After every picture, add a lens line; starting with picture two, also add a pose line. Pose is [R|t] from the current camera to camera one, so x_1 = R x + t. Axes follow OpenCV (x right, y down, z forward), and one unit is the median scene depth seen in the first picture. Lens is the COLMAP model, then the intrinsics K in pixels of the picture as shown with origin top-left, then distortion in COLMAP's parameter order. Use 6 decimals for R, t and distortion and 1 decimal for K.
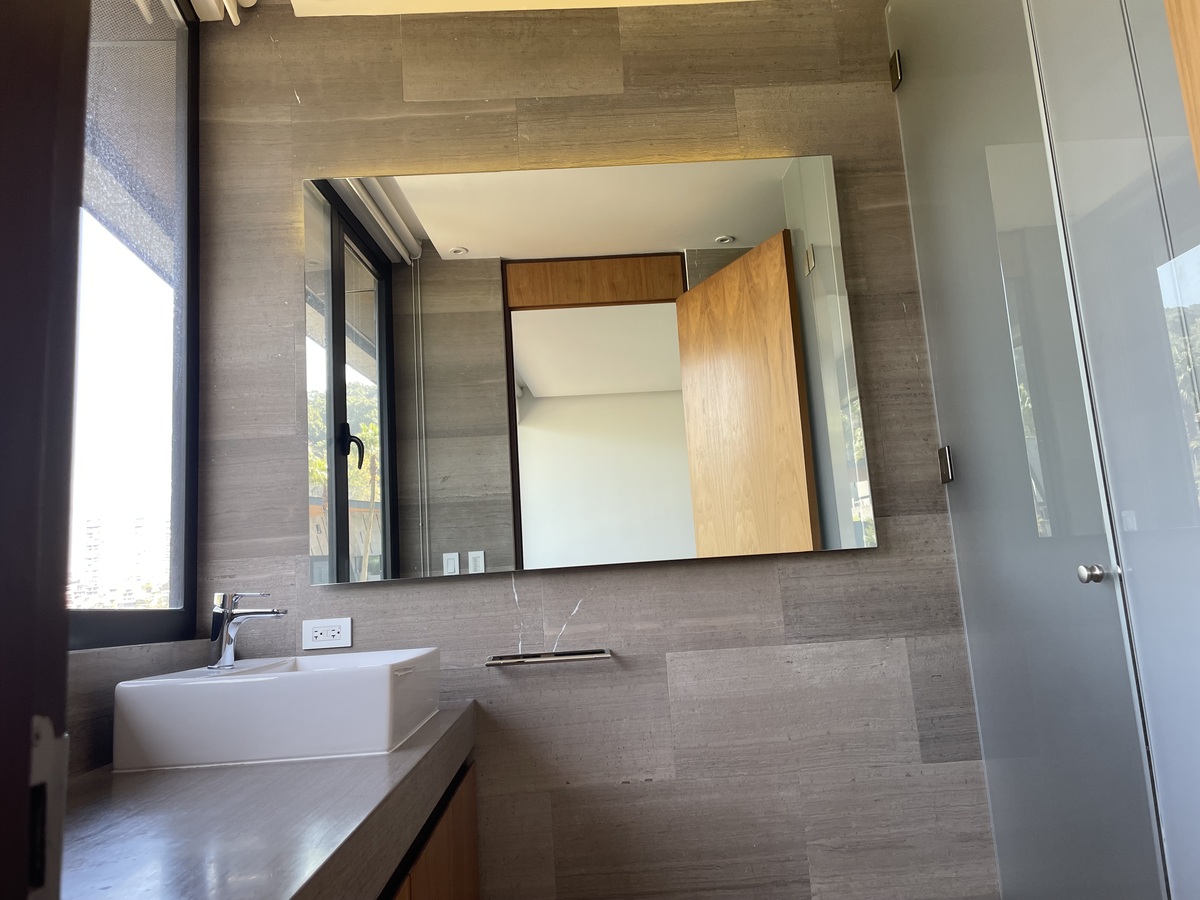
lens RADIAL K [[903.1, 0, 598.1], [0, 903.1, 447.1], [0, 0, 1]] dist [0.096585, -0.122541]
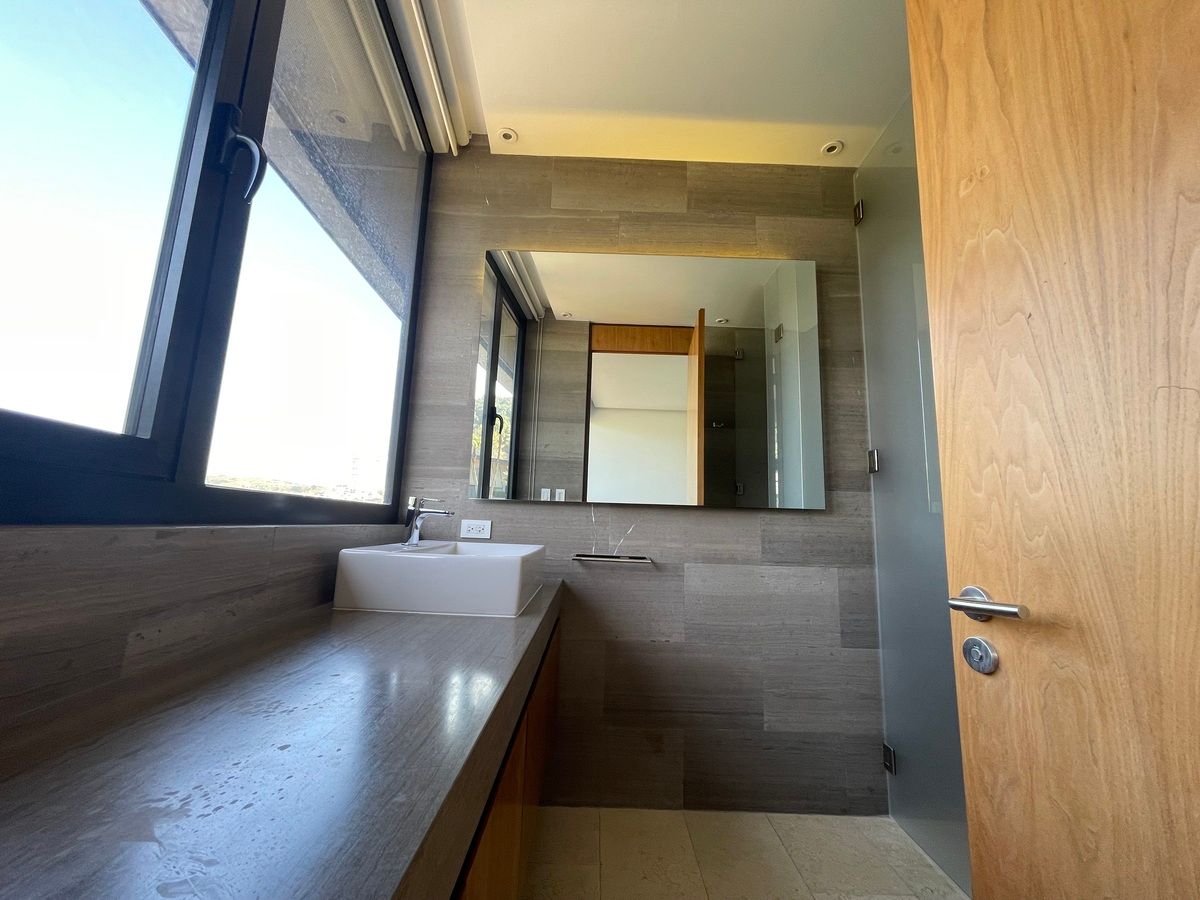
lens RADIAL K [[484.7, 0, 598.0], [0, 484.7, 447.3], [0, 0, 1]] dist [-0.003604, 0.001715]
pose [[0.994792, 0.092650, -0.042481, -0.054202], [-0.092028, 0.995622, 0.016371, 0.024039], [0.043812, -0.012377, 0.998963, 0.141956]]
